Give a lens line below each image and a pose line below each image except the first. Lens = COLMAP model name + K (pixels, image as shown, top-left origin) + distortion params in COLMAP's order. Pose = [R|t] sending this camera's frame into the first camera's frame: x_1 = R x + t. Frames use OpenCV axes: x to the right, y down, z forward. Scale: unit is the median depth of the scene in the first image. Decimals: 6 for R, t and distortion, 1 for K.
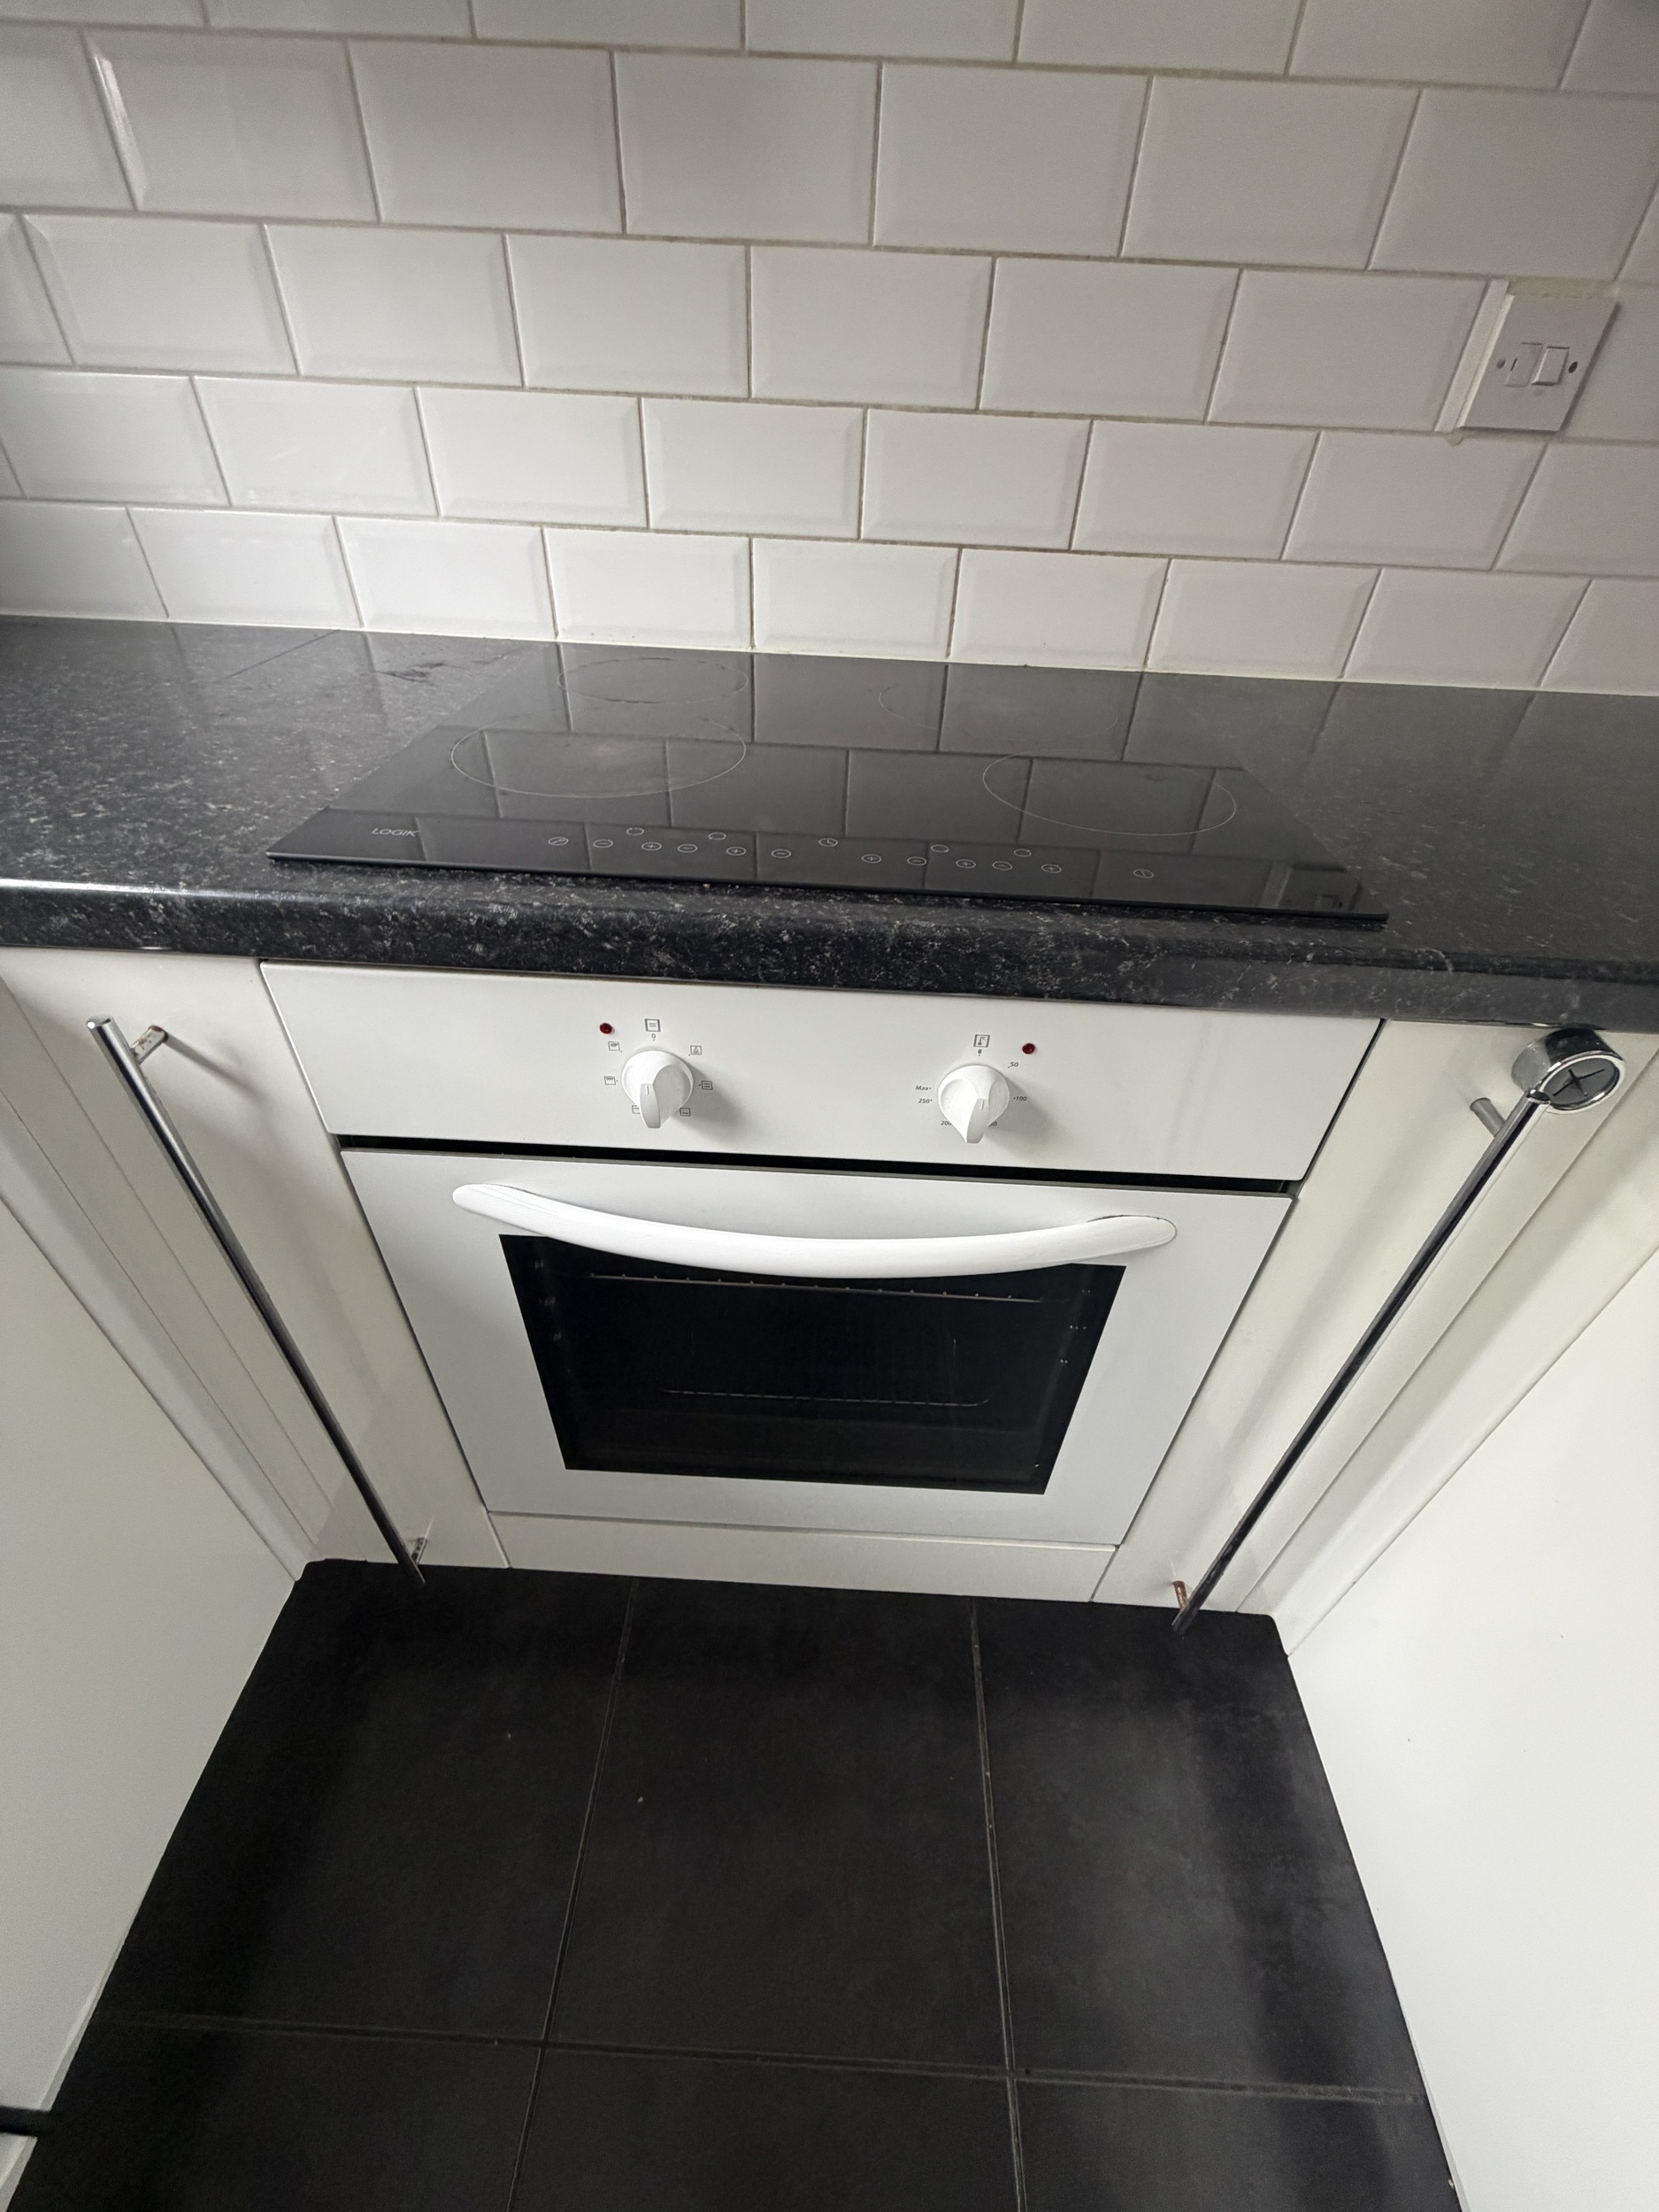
lens RADIAL K [[881.9, 0, 833.1], [0, 881.9, 1098.8], [0, 0, 1]] dist [0.003626, -0.000586]
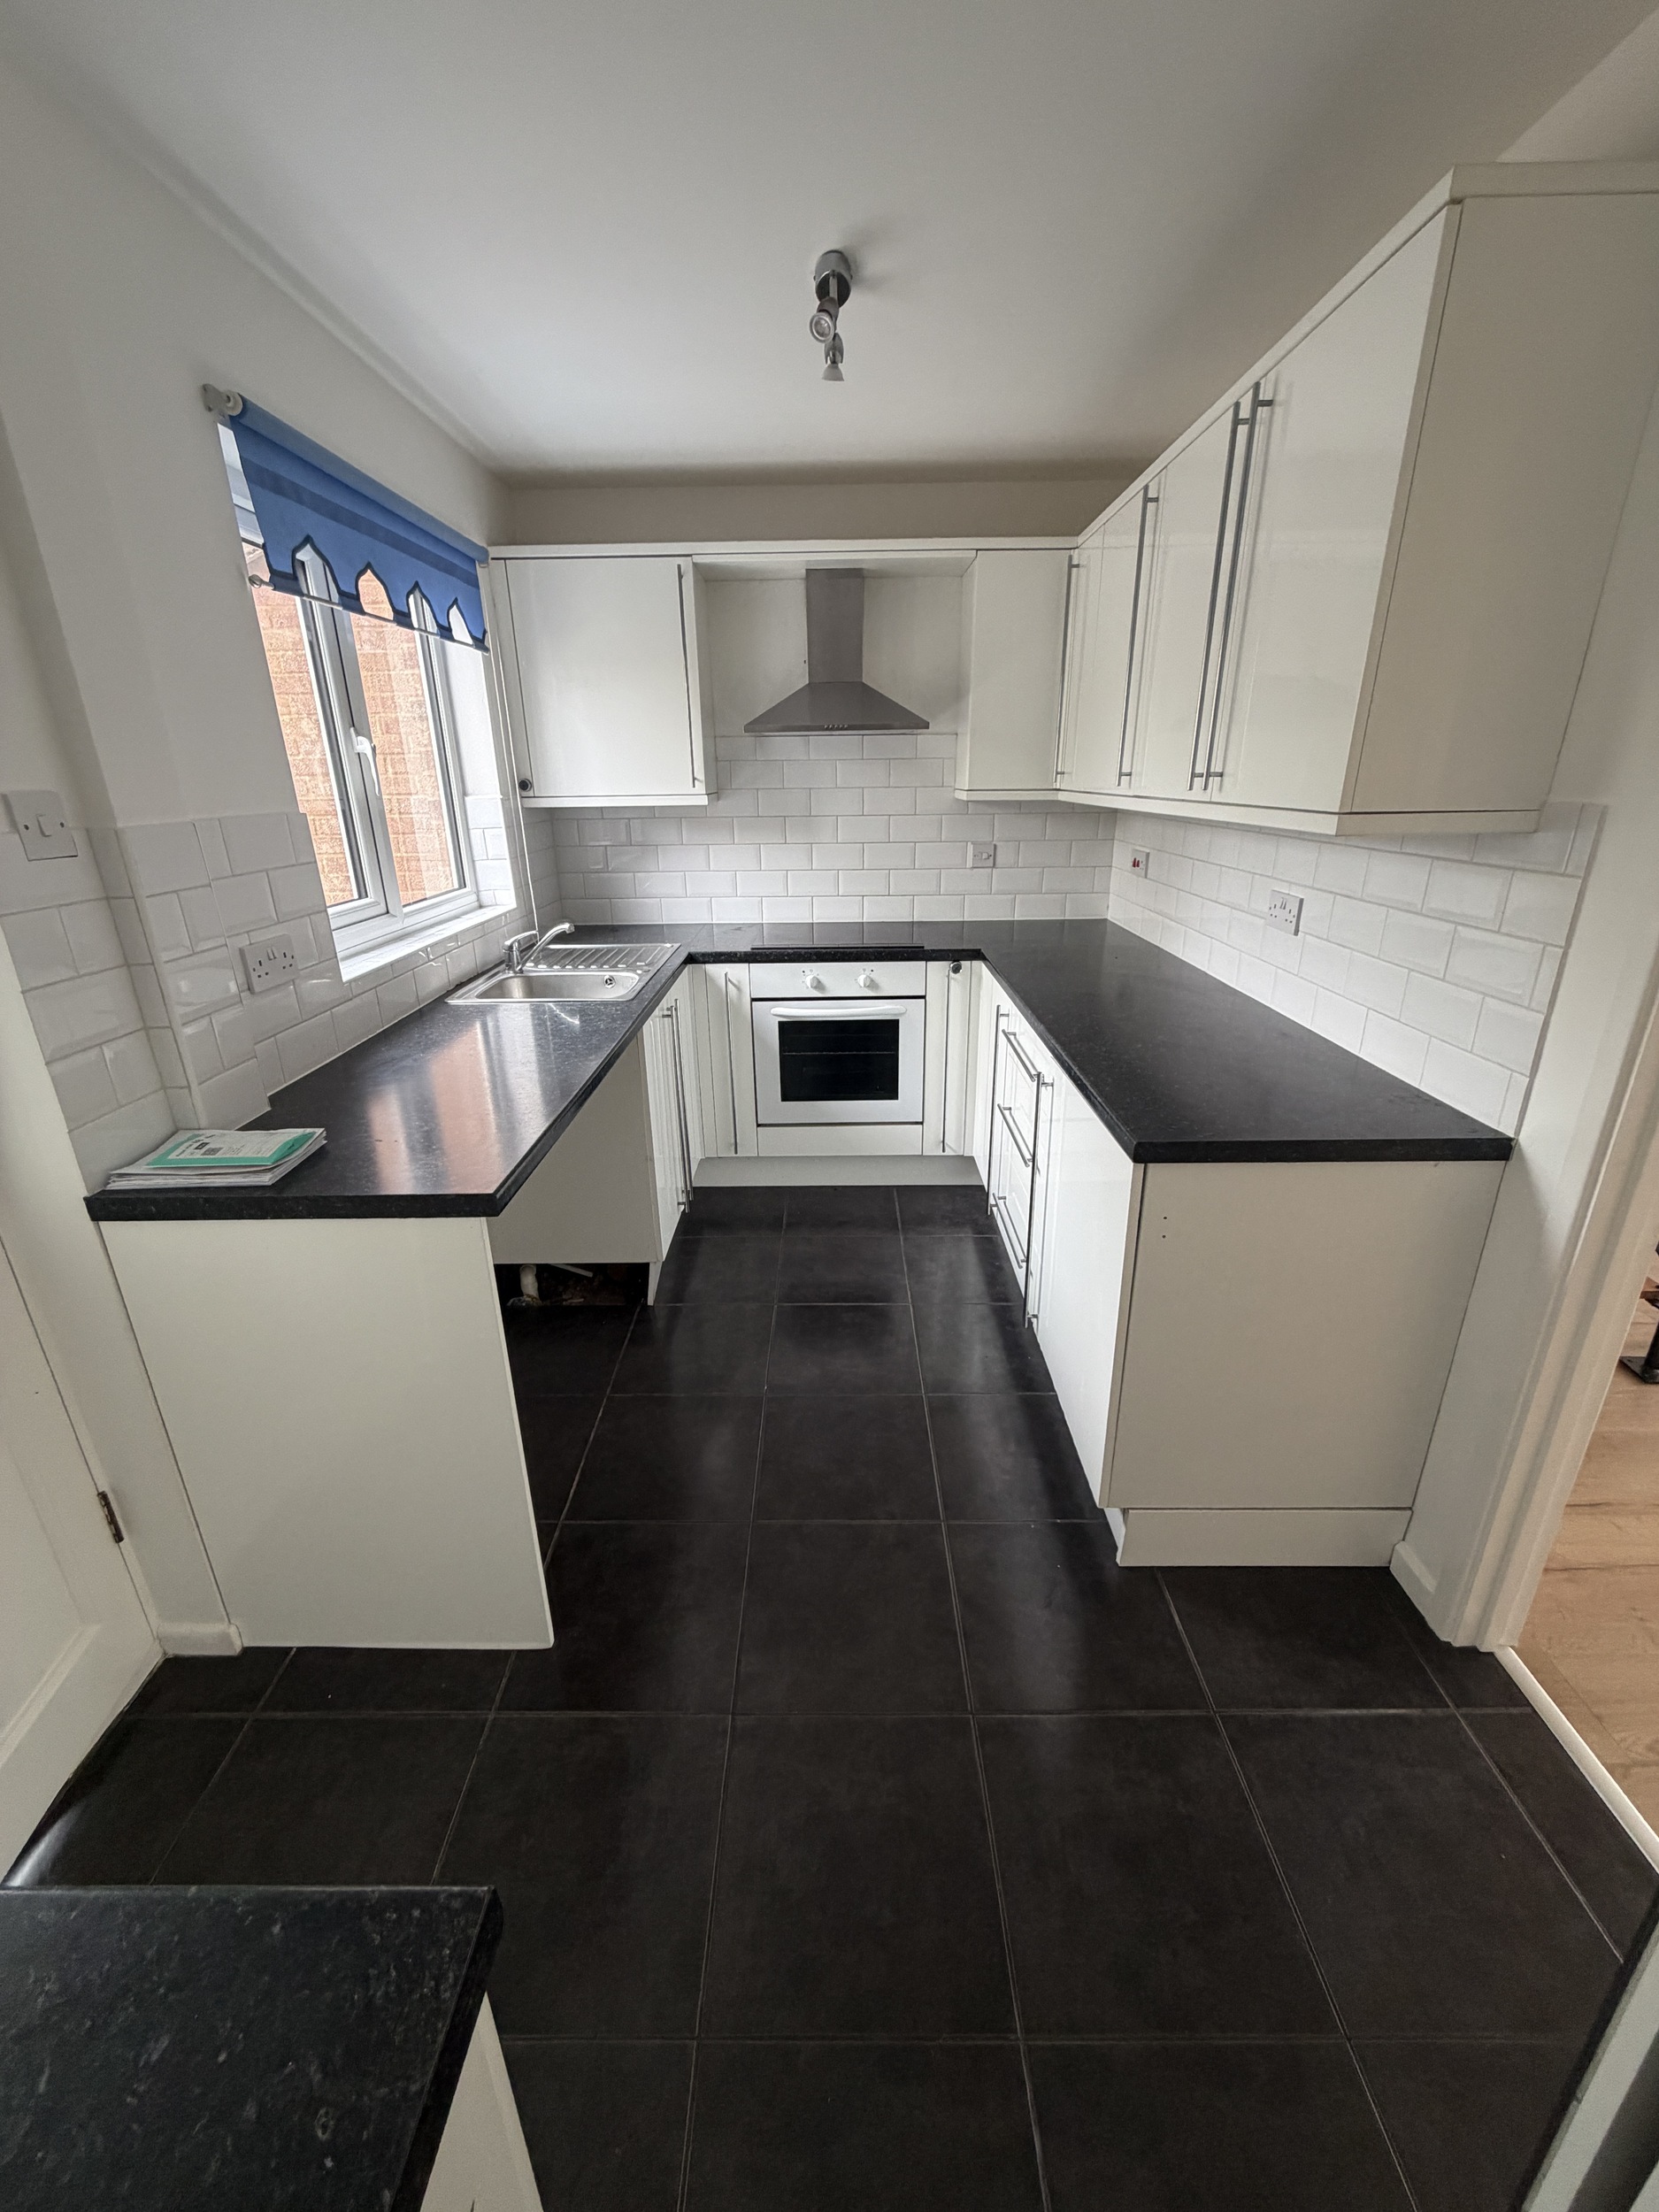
lens RADIAL K [[881.9, 0, 826.2], [0, 881.9, 1098.5], [0, 0, 1]] dist [0.003626, -0.000586]
pose [[0.998136, -0.061000, 0.001717, -0.106403], [0.058621, 0.950624, -0.304758, 1.751237], [0.016958, 0.304291, 0.952428, -3.047903]]
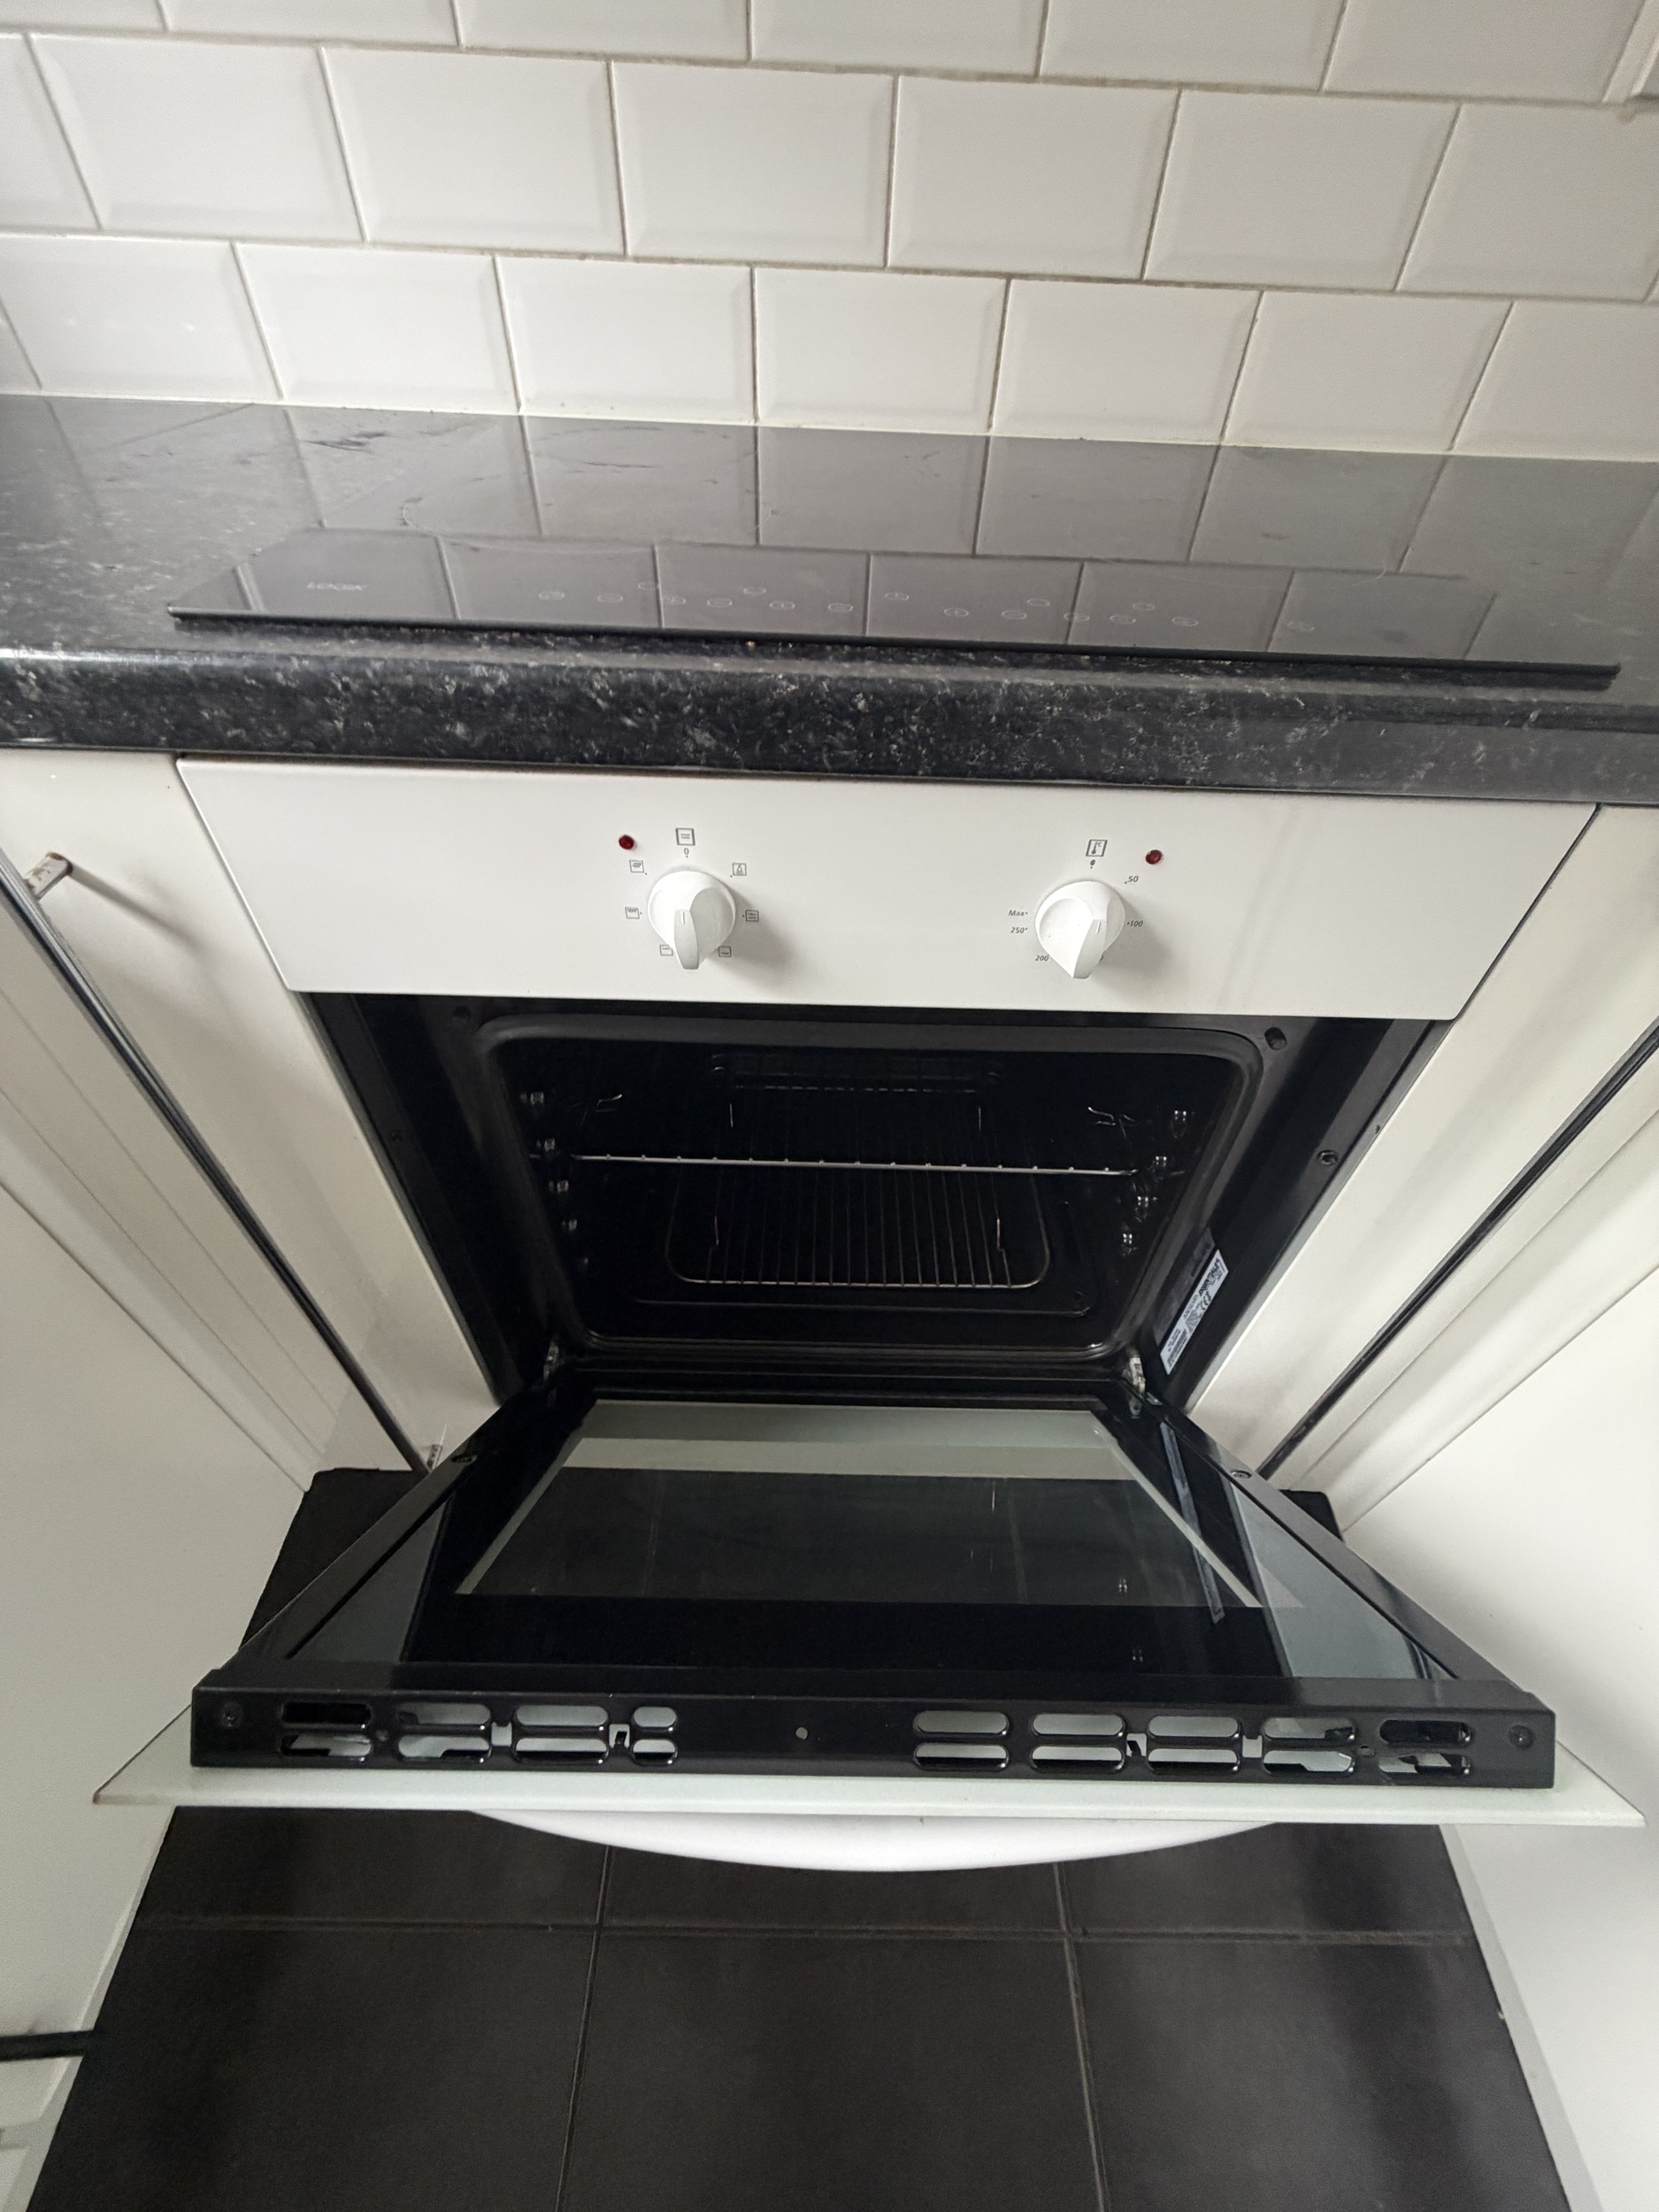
lens RADIAL K [[881.9, 0, 834.9], [0, 881.9, 1100.2], [0, 0, 1]] dist [0.003626, -0.000586]
pose [[0.999507, -0.025140, 0.018796, -0.059009], [0.022874, 0.993409, 0.112320, 0.043550], [-0.021495, -0.111835, 0.993494, 0.116130]]
